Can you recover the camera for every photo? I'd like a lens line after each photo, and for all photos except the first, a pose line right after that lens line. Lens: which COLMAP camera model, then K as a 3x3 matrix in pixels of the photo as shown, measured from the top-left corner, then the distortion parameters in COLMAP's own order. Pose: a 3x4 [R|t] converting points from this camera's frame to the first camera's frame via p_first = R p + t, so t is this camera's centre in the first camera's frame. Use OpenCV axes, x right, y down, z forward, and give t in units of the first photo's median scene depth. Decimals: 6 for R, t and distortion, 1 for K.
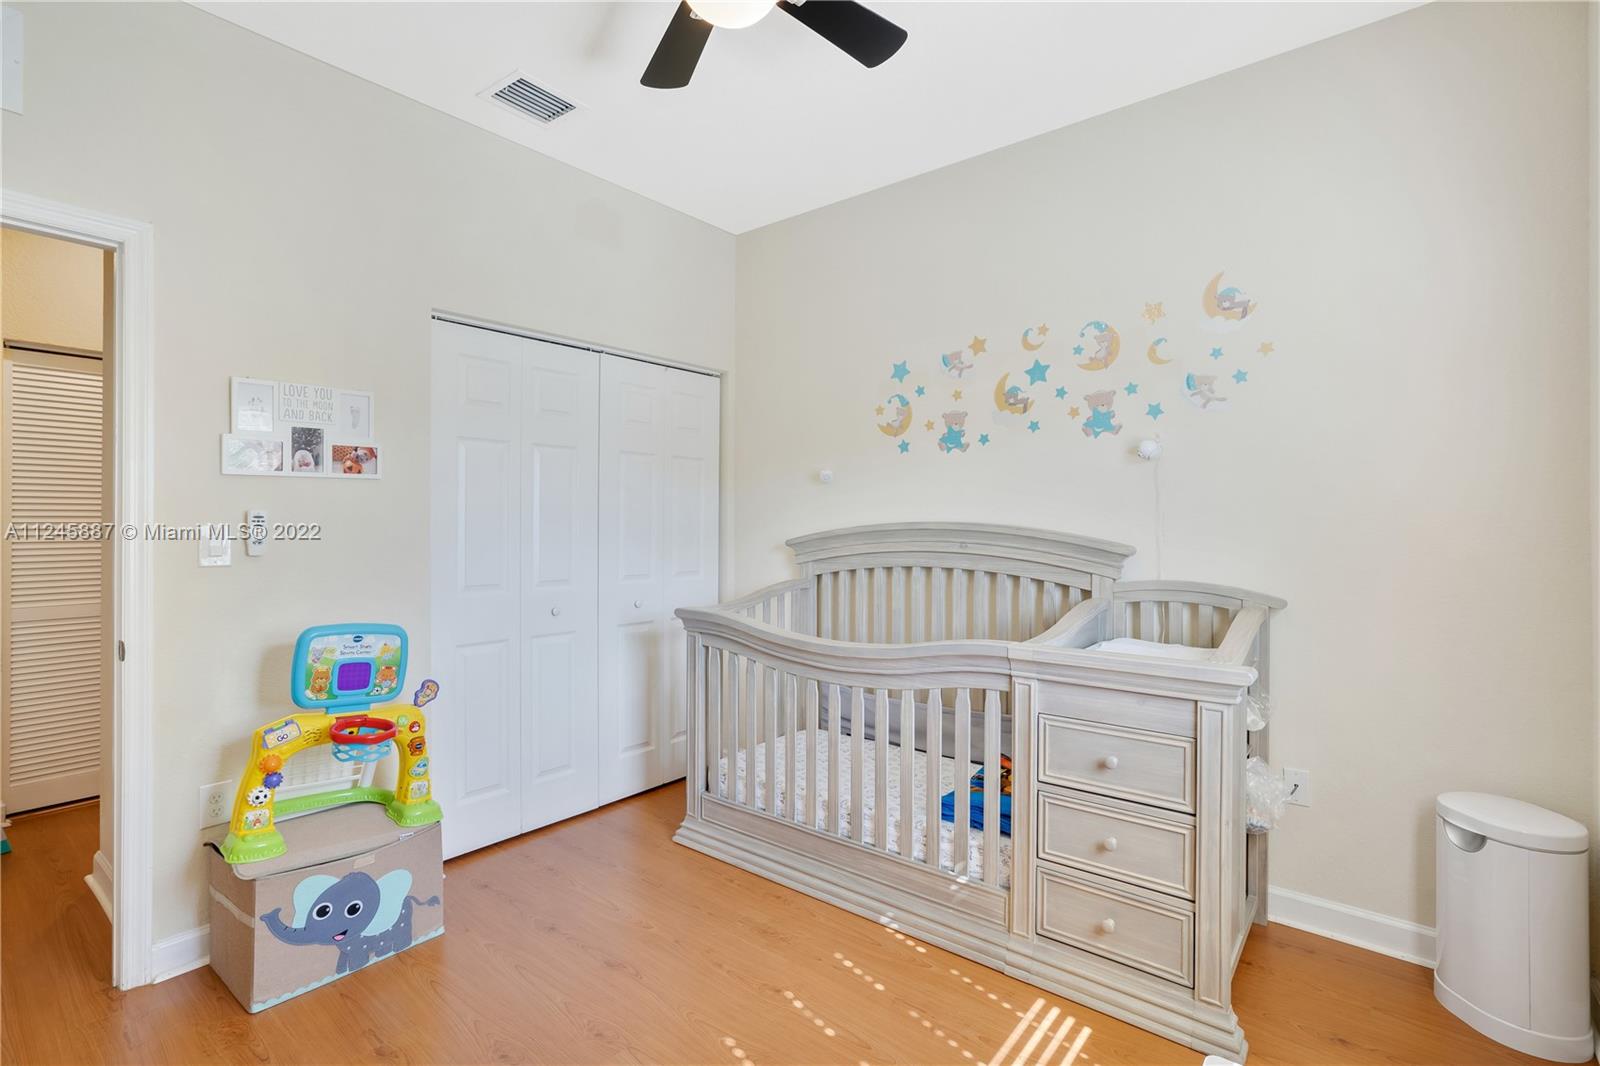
lens RADIAL K [[767.7, 0, 792.7], [0, 767.7, 519.9], [0, 0, 1]] dist [-0.002803, 0.004456]
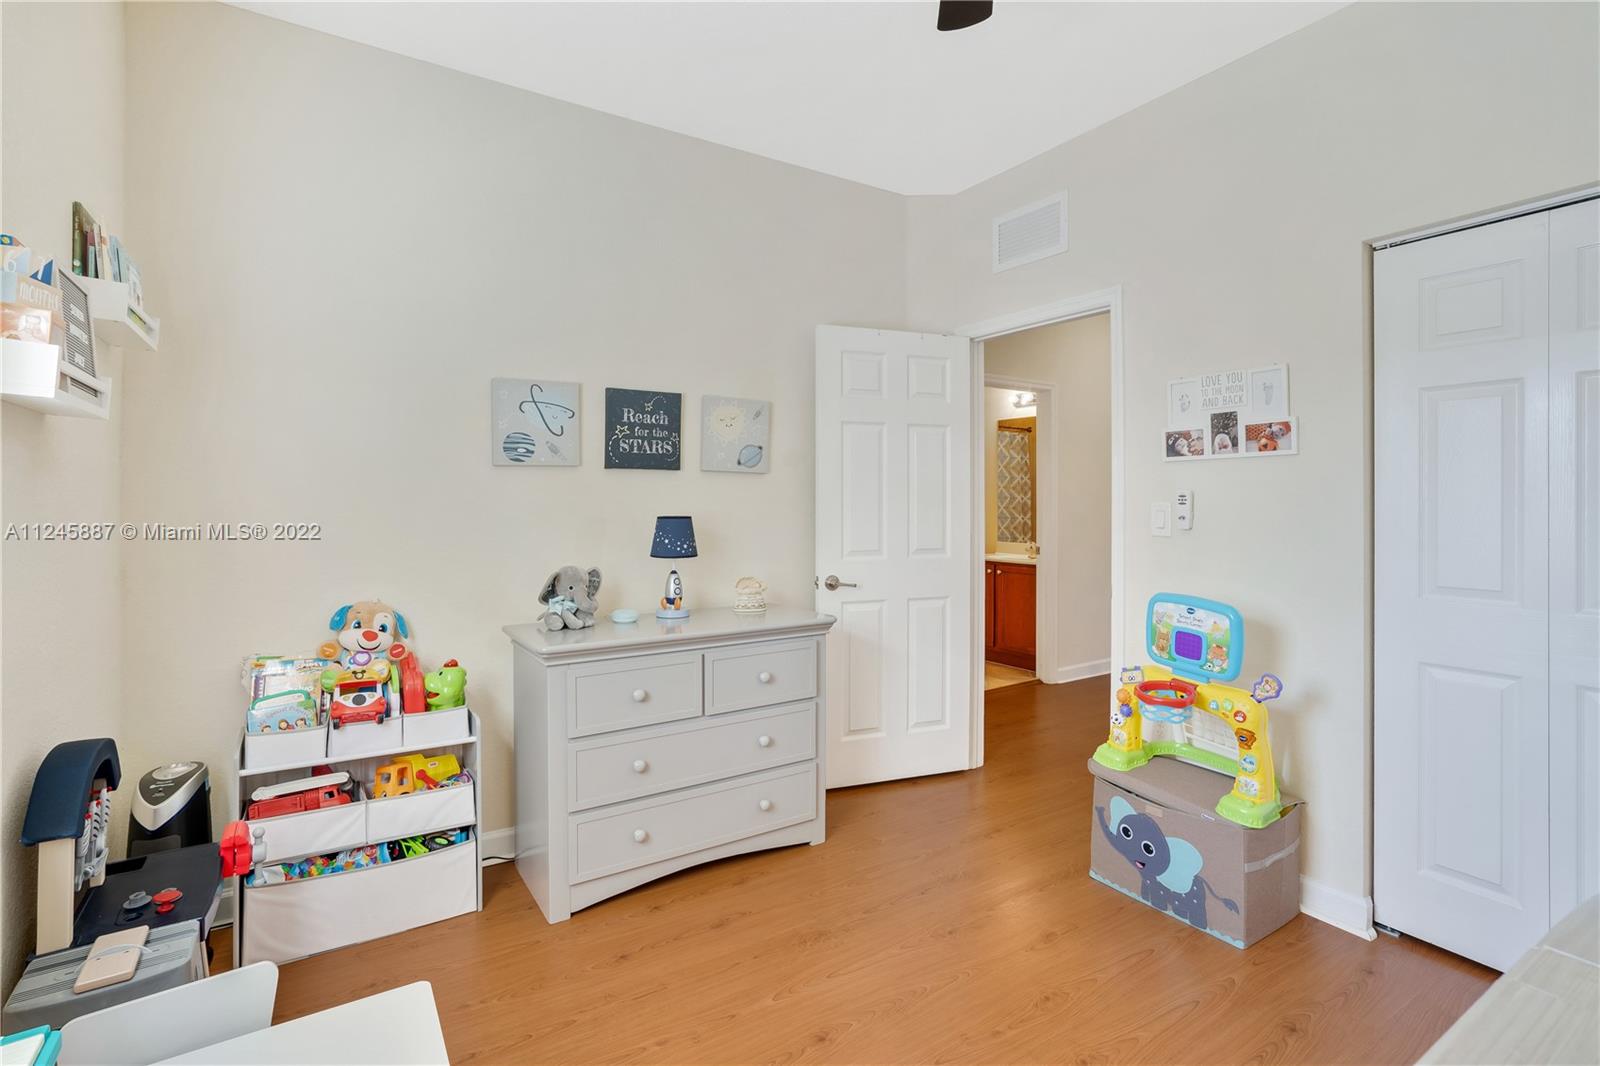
lens RADIAL K [[767.7, 0, 786.7], [0, 767.7, 506.4], [0, 0, 1]] dist [-0.002803, 0.004456]
pose [[-0.325826, 0.000315, -0.945430, 0.583212], [-0.000866, 0.999999, 0.000632, 0.010671], [0.945430, 0.001025, -0.325825, 0.780203]]
